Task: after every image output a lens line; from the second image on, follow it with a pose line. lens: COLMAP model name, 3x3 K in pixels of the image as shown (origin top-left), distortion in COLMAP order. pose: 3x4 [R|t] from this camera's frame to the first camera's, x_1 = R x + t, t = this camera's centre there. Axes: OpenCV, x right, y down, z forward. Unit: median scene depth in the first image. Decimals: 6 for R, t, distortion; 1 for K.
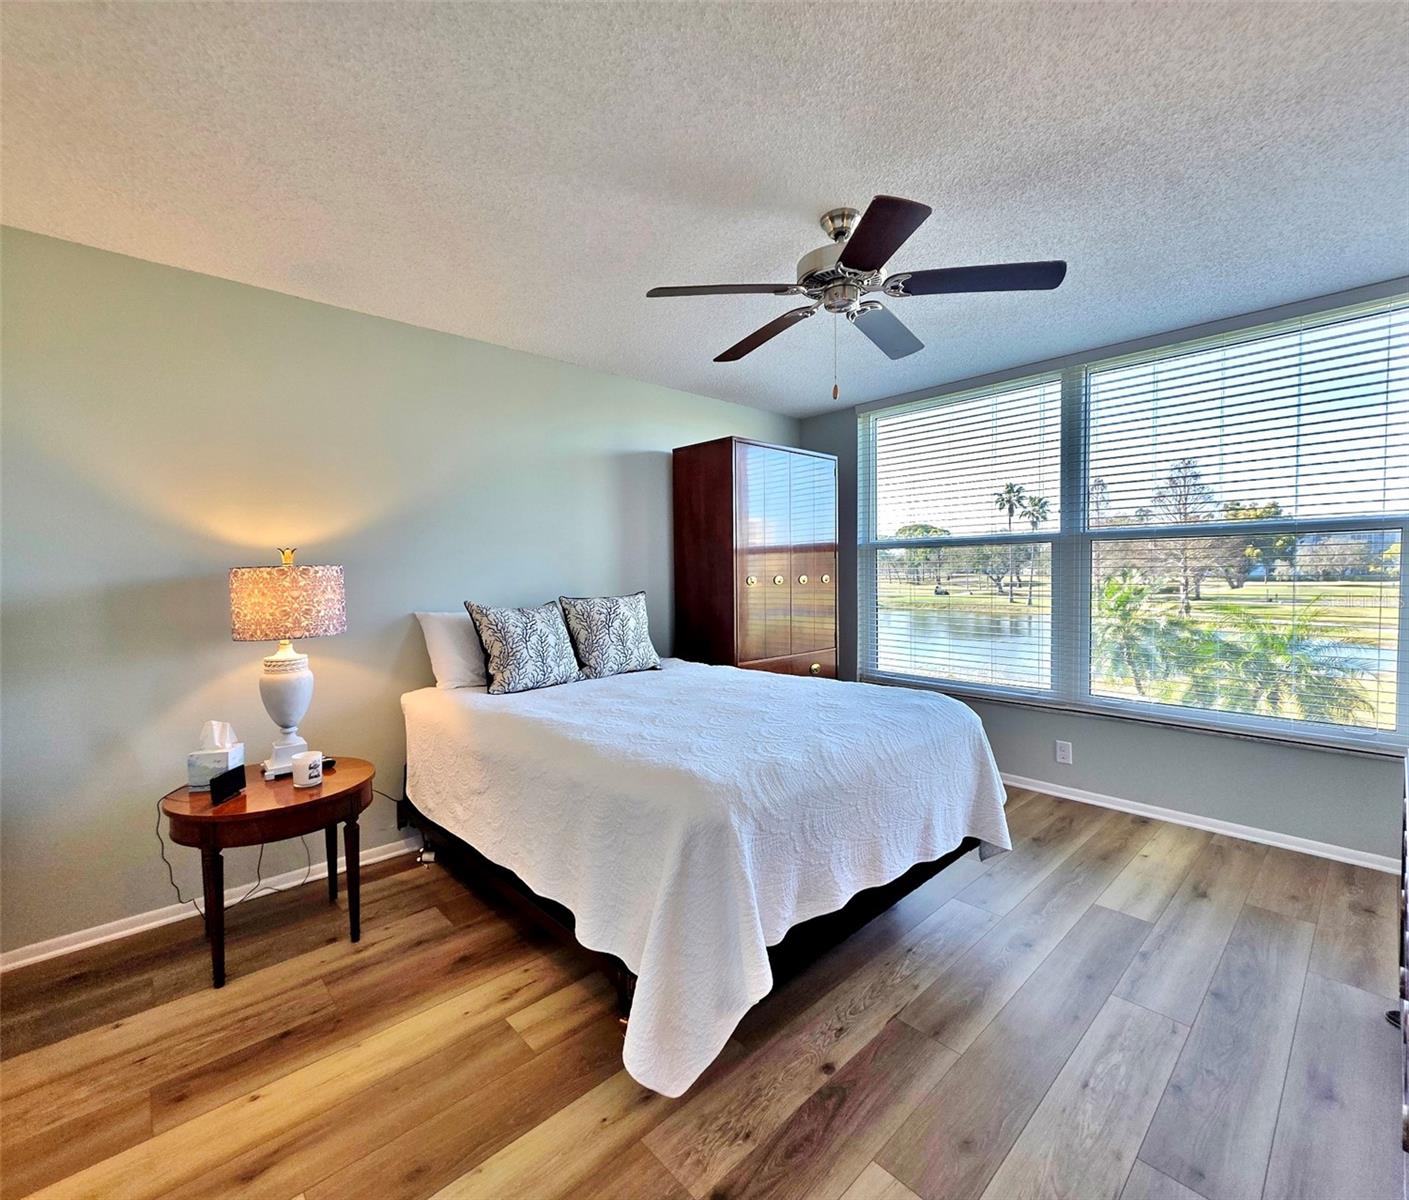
lens RADIAL K [[636.5, 0, 704.9], [0, 636.5, 592.0], [0, 0, 1]] dist [0.009388, -0.000259]
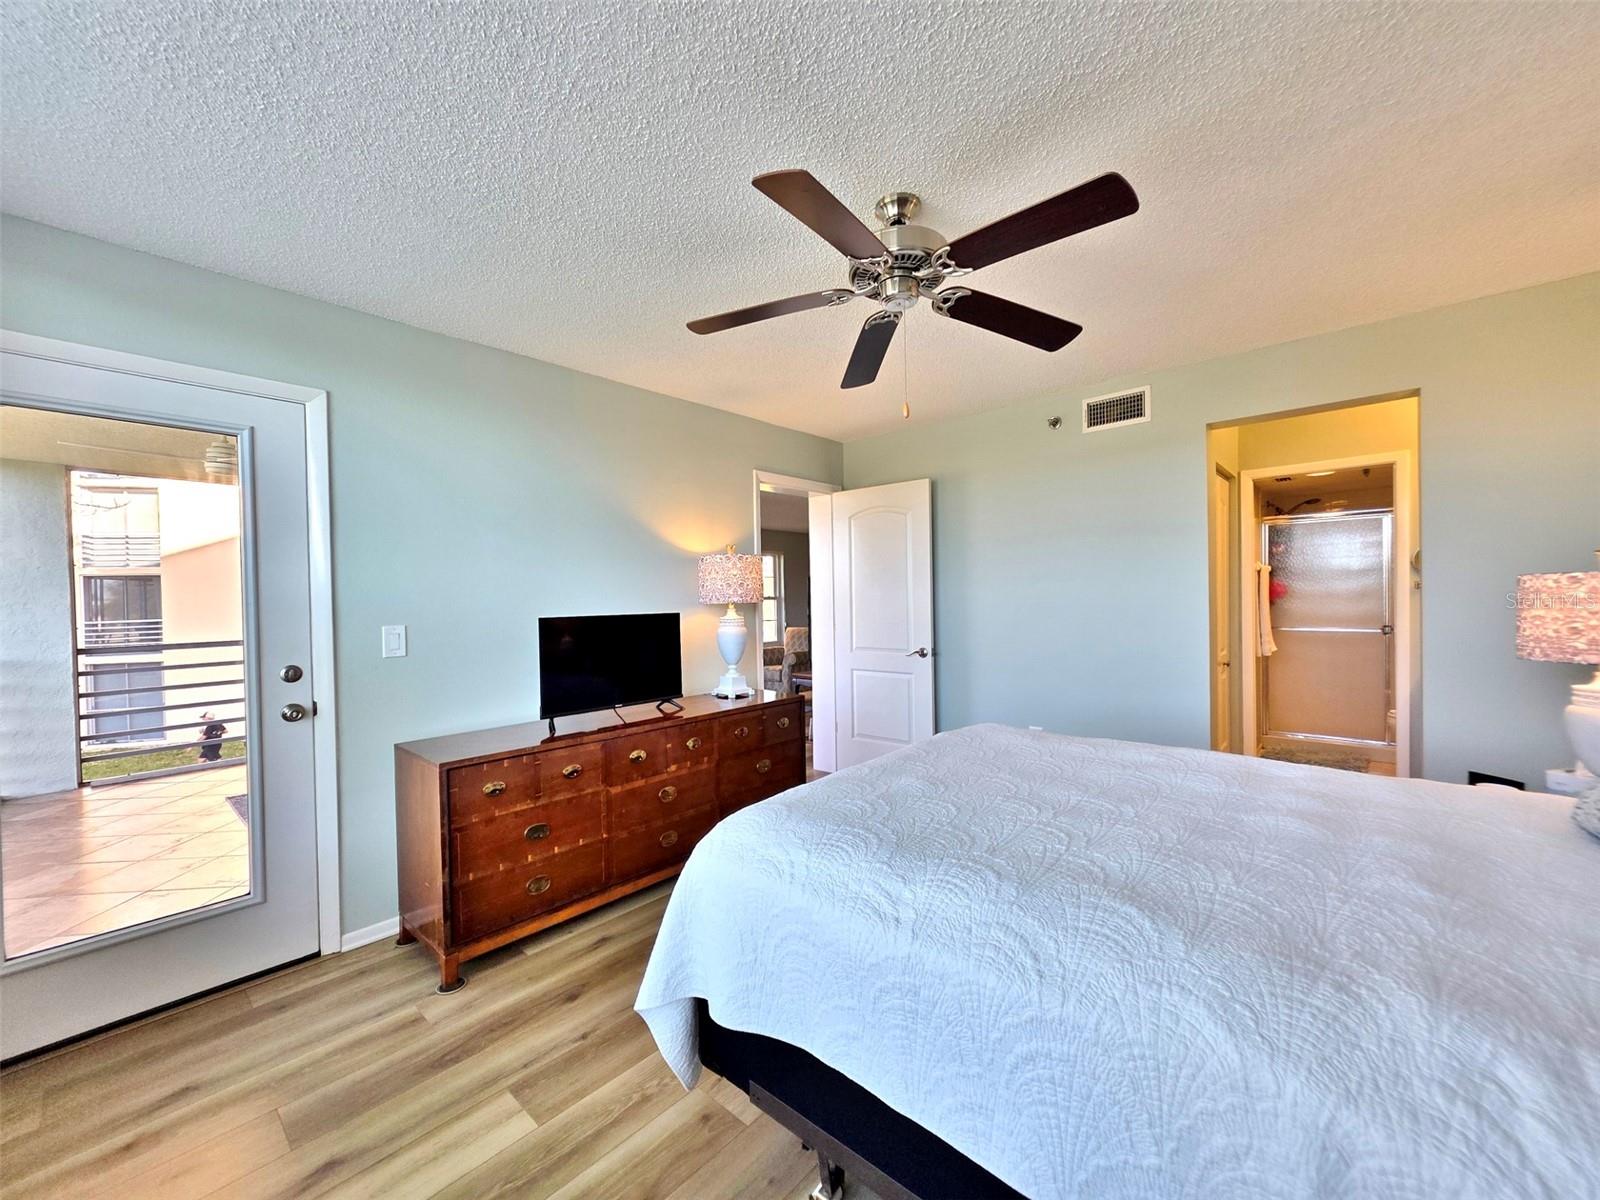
lens RADIAL K [[637.4, 0, 795.4], [0, 637.4, 608.5], [0, 0, 1]] dist [0.000717, 0.001998]
pose [[-0.996205, 0.032381, -0.080794, 0.432235], [0.028670, 0.998499, 0.046672, -0.066646], [0.082184, 0.044179, -0.995637, 1.851671]]
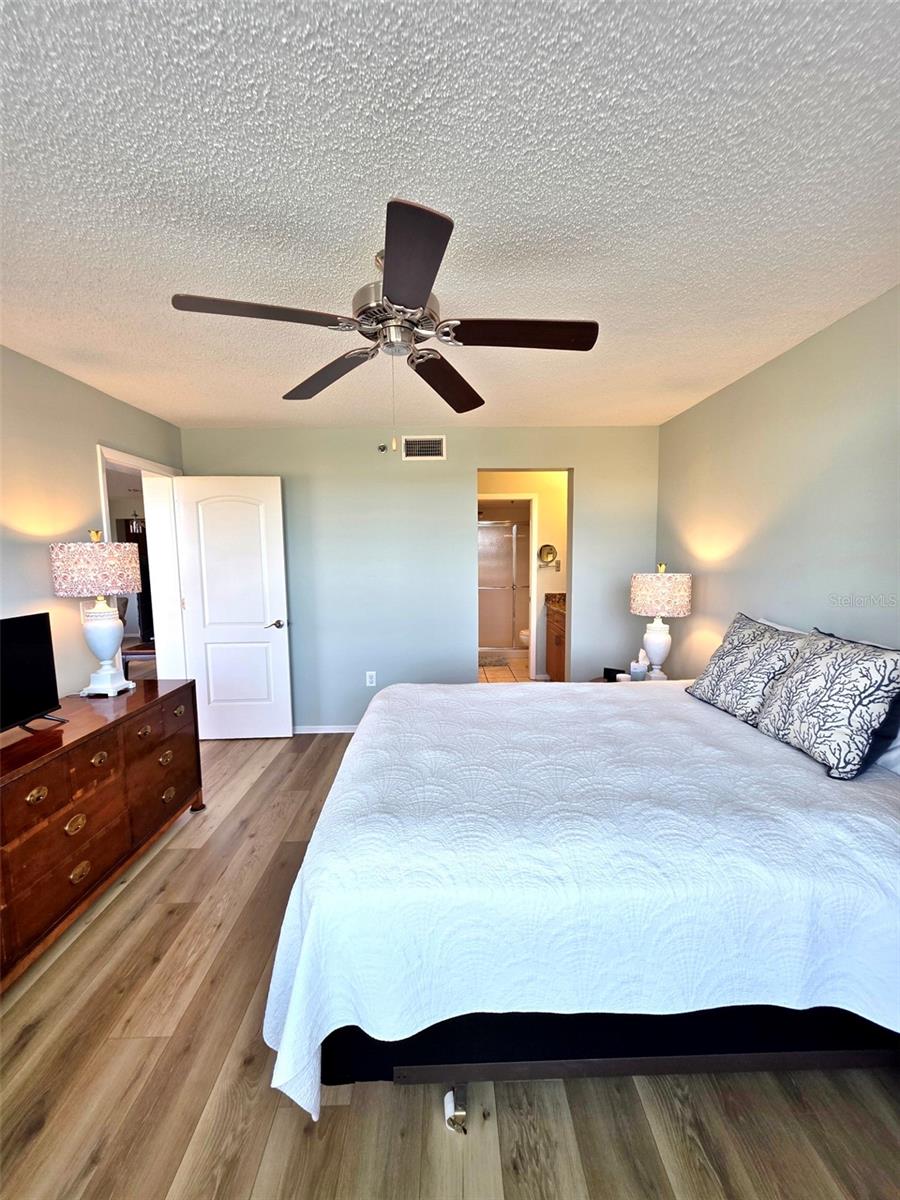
lens RADIAL K [[478.0, 0, 453.8], [0, 478.0, 603.9], [0, 0, 1]] dist [0.000717, 0.001998]
pose [[-0.669187, 0.098868, -0.736488, 0.736778], [-0.006251, 0.990325, 0.138624, -0.147445], [0.743068, 0.097369, -0.662095, 1.582214]]
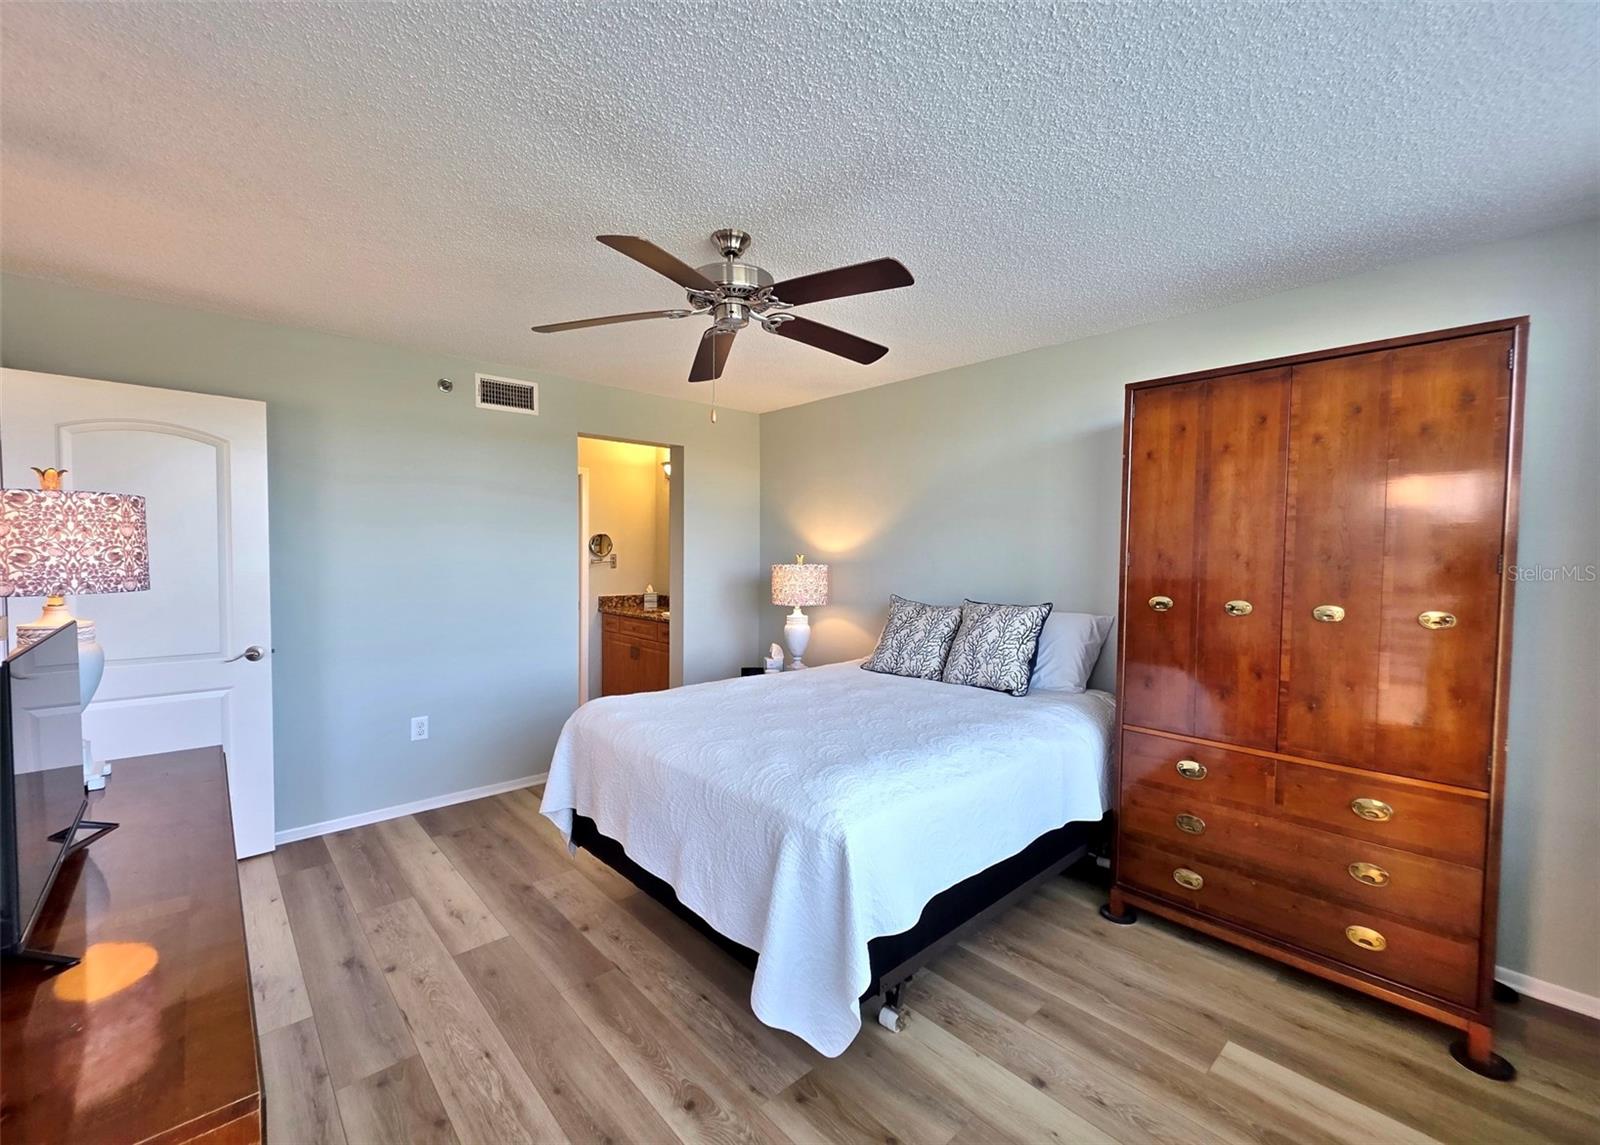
lens RADIAL K [[668.9, 0, 796.7], [0, 668.9, 581.1], [0, 0, 1]] dist [0.012132, -0.000020]
pose [[-0.016863, 0.054797, -0.998355, 1.257206], [-0.039296, 0.997689, 0.055424, -0.103549], [0.999085, 0.040166, -0.014671, 1.118502]]
